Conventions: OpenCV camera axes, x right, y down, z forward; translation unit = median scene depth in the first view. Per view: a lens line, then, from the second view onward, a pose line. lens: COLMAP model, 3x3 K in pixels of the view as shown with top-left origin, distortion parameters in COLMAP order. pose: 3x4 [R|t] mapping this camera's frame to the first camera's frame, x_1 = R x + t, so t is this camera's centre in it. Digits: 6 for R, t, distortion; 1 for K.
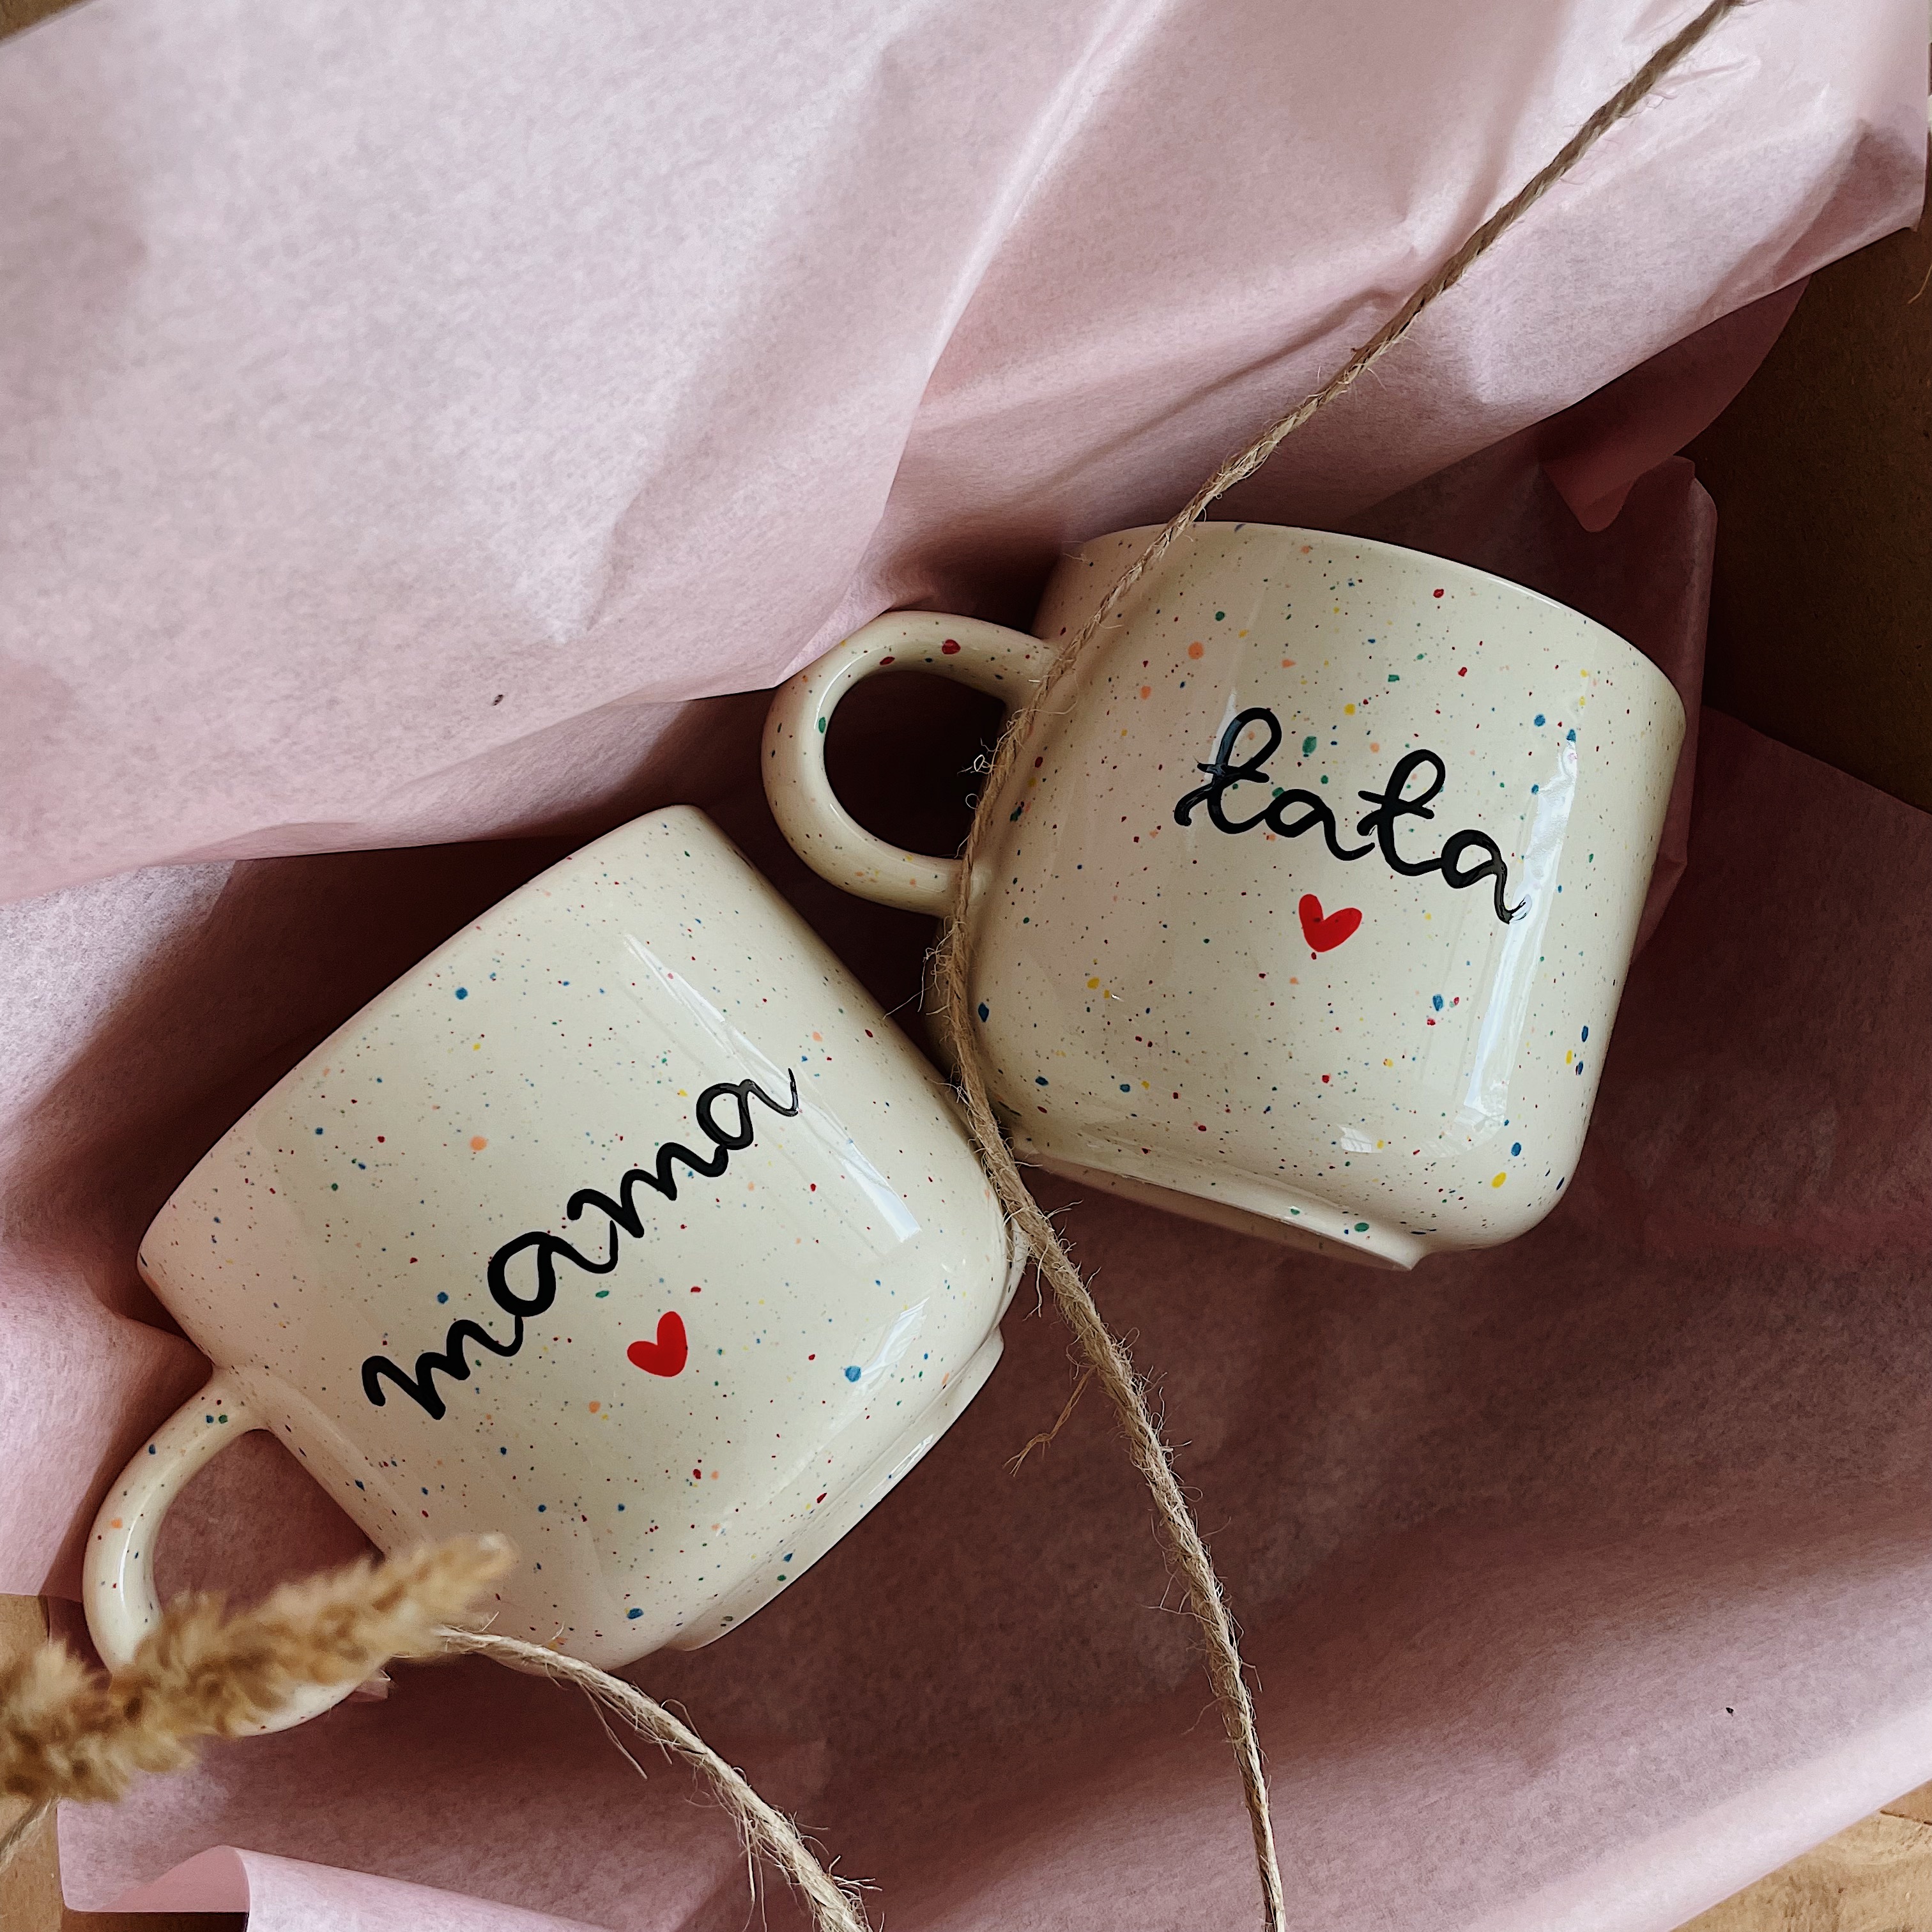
lens RADIAL K [[1888.1, 0, 1027.7], [0, 1888.1, 965.5], [0, 0, 1]] dist [0.085618, -0.154354]
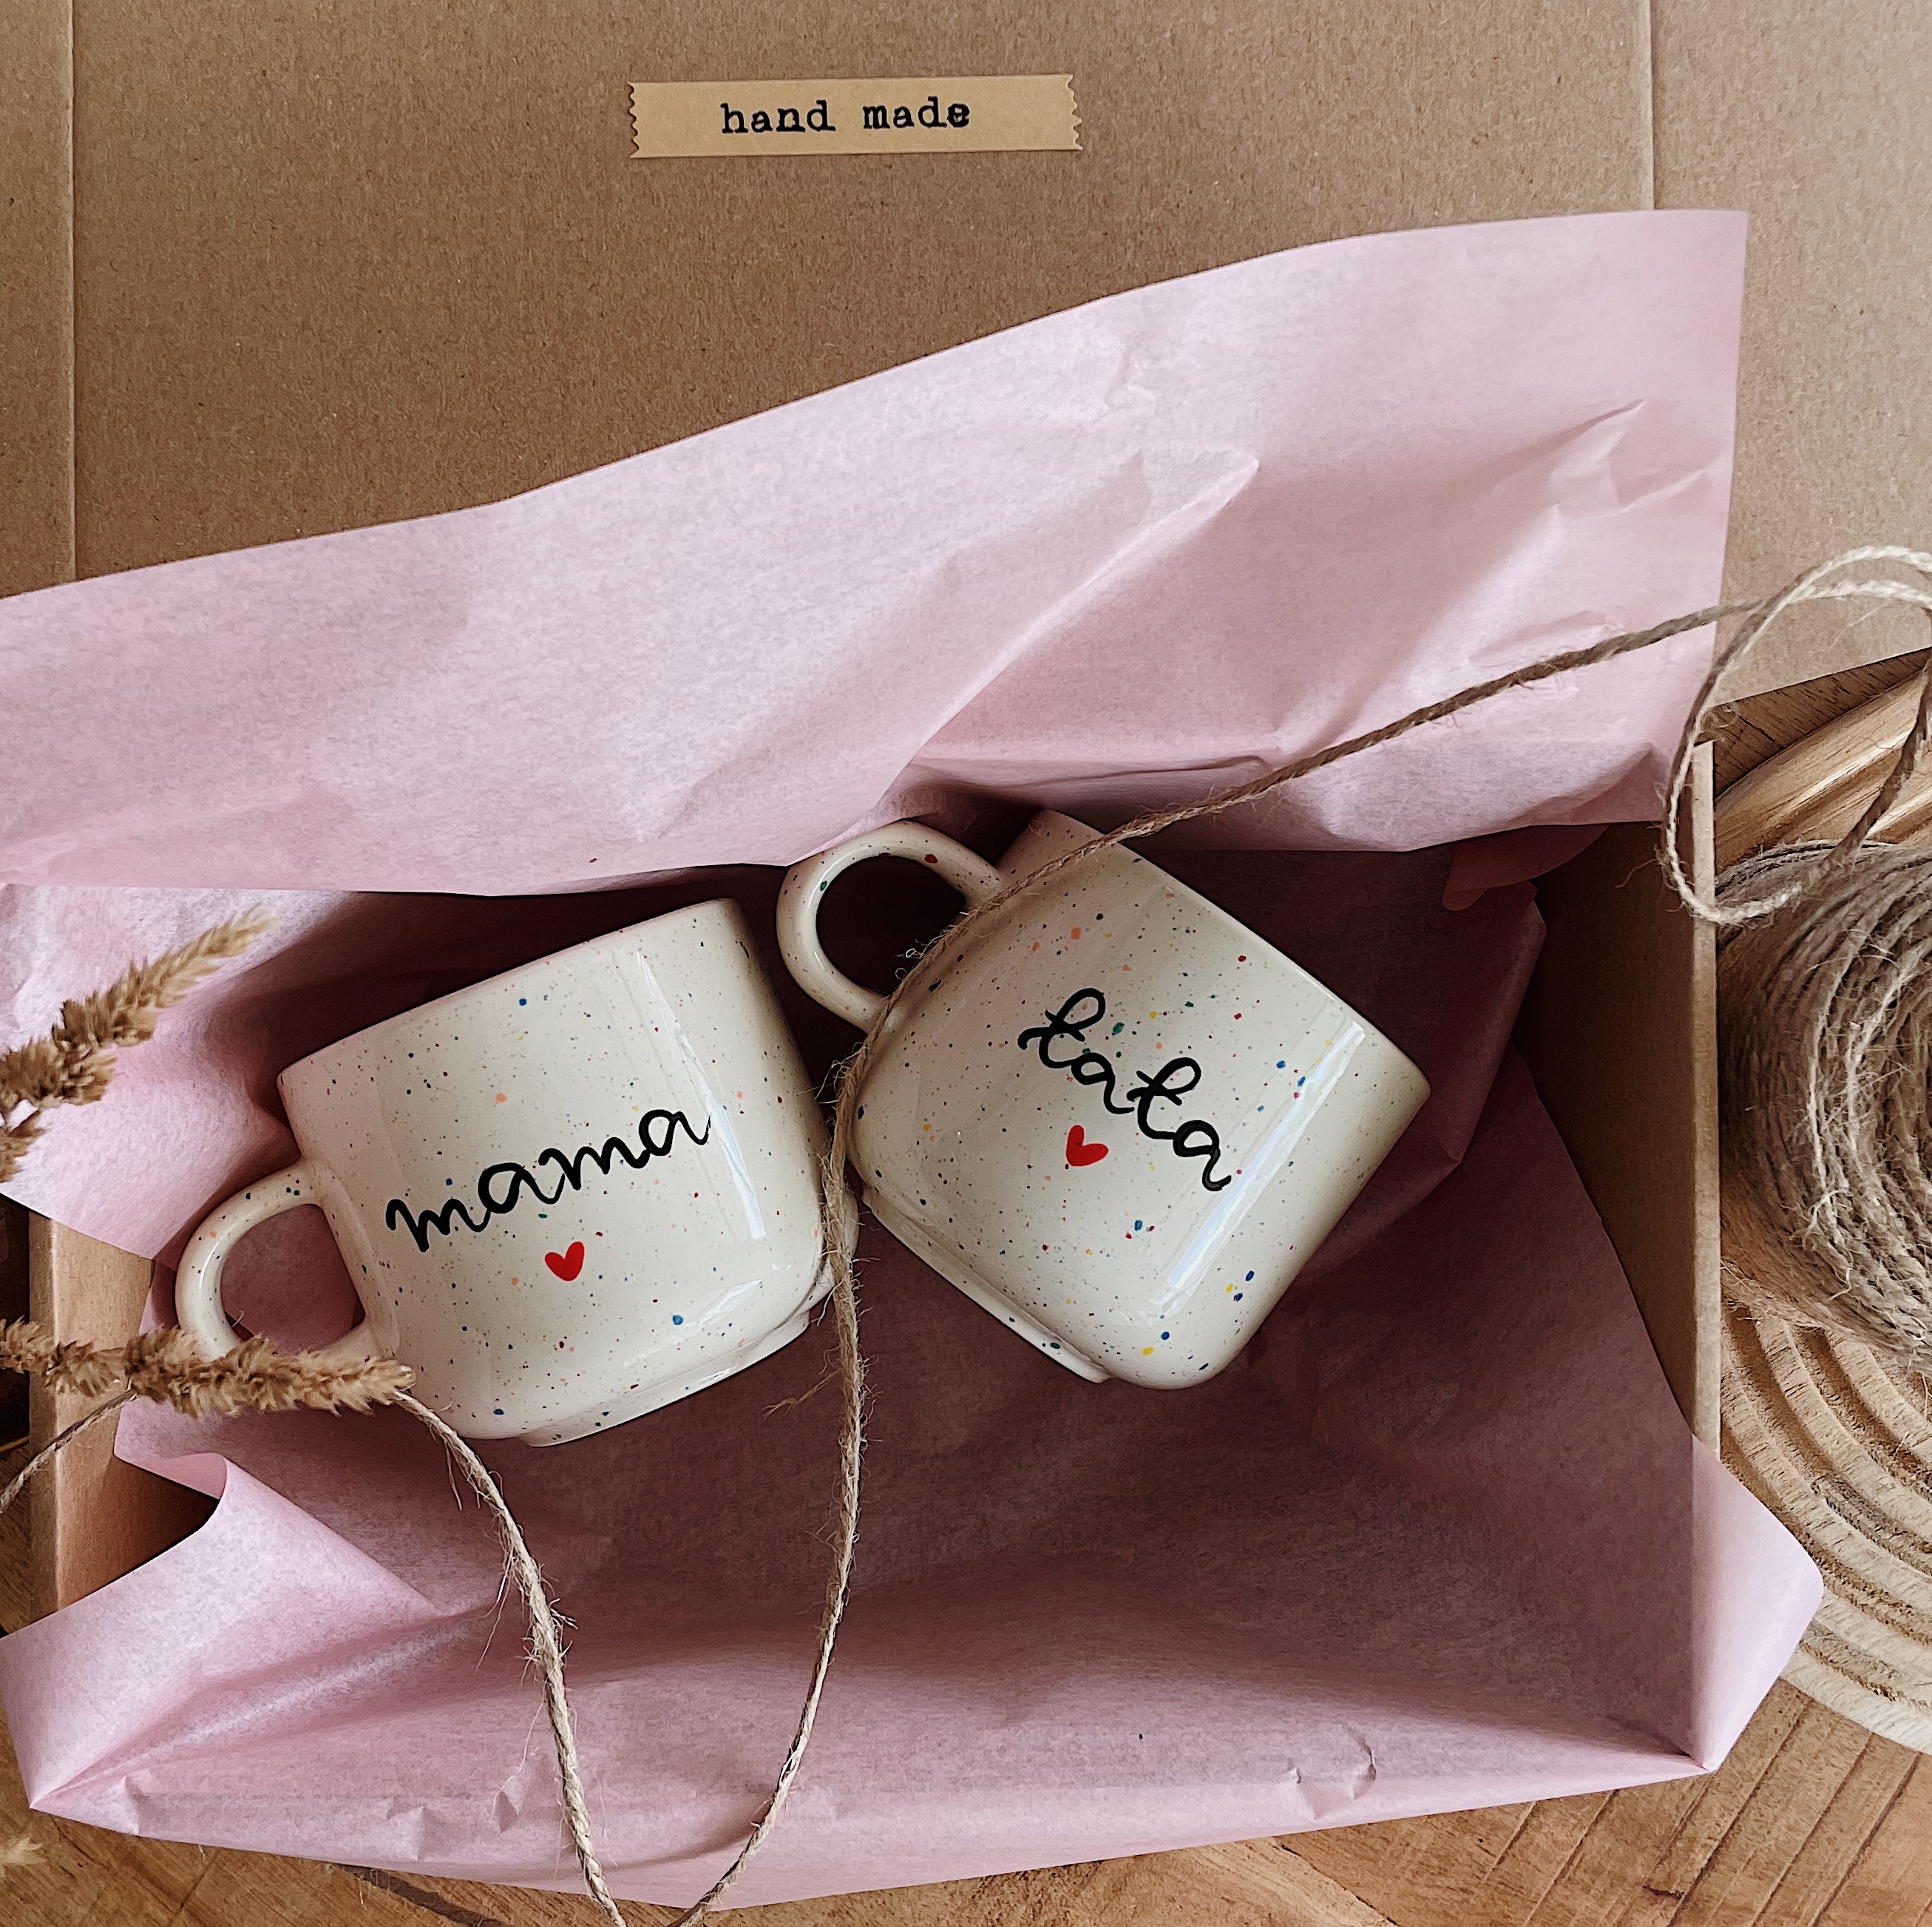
lens RADIAL K [[2020.5, 0, 968.1], [0, 2020.5, 986.5], [0, 0, 1]] dist [0.093898, -0.175029]
pose [[0.933981, 0.344537, -0.094733, 0.191145], [-0.337111, 0.937521, 0.086089, -0.259679], [0.118475, -0.048470, 0.991773, -0.589455]]
